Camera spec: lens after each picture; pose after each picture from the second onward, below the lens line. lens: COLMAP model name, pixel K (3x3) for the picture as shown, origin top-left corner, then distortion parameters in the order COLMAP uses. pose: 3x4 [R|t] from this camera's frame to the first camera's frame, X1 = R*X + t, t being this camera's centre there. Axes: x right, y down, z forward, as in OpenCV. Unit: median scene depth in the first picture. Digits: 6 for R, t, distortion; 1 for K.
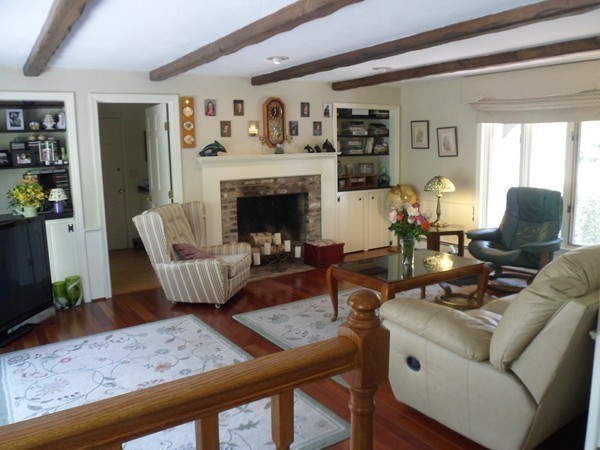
lens RADIAL K [[494.6, 0, 303.0], [0, 494.6, 228.3], [0, 0, 1]] dist [-0.072061, 0.018320]
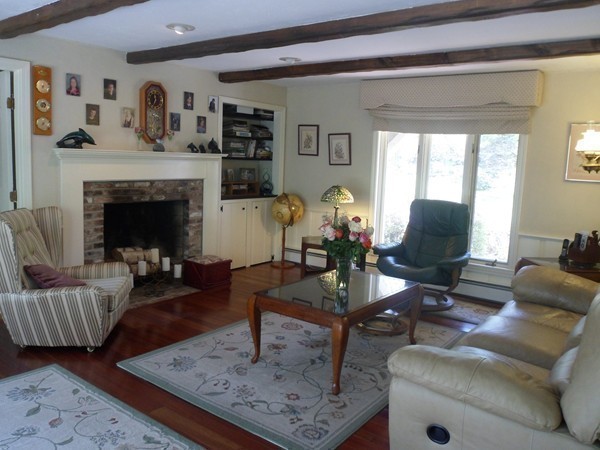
lens RADIAL K [[494.6, 0, 298.7], [0, 494.6, 228.0], [0, 0, 1]] dist [-0.072061, 0.018320]
pose [[0.943985, 0.010886, 0.329809, -0.098221], [-0.004673, 0.999797, -0.019625, -0.009279], [-0.329956, 0.016984, 0.943844, 0.165271]]
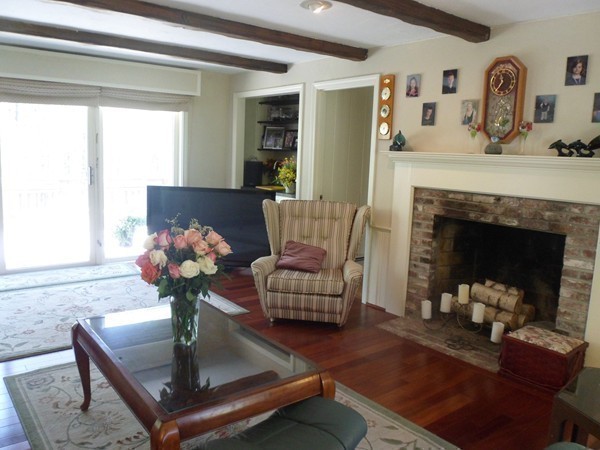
lens RADIAL K [[494.6, 0, 302.5], [0, 494.6, 226.6], [0, 0, 1]] dist [-0.072061, 0.018320]
pose [[0.068815, 0.166104, -0.983704, 0.526543], [-0.203914, 0.967566, 0.149114, -0.110577], [0.976567, 0.190330, 0.100454, 0.758622]]
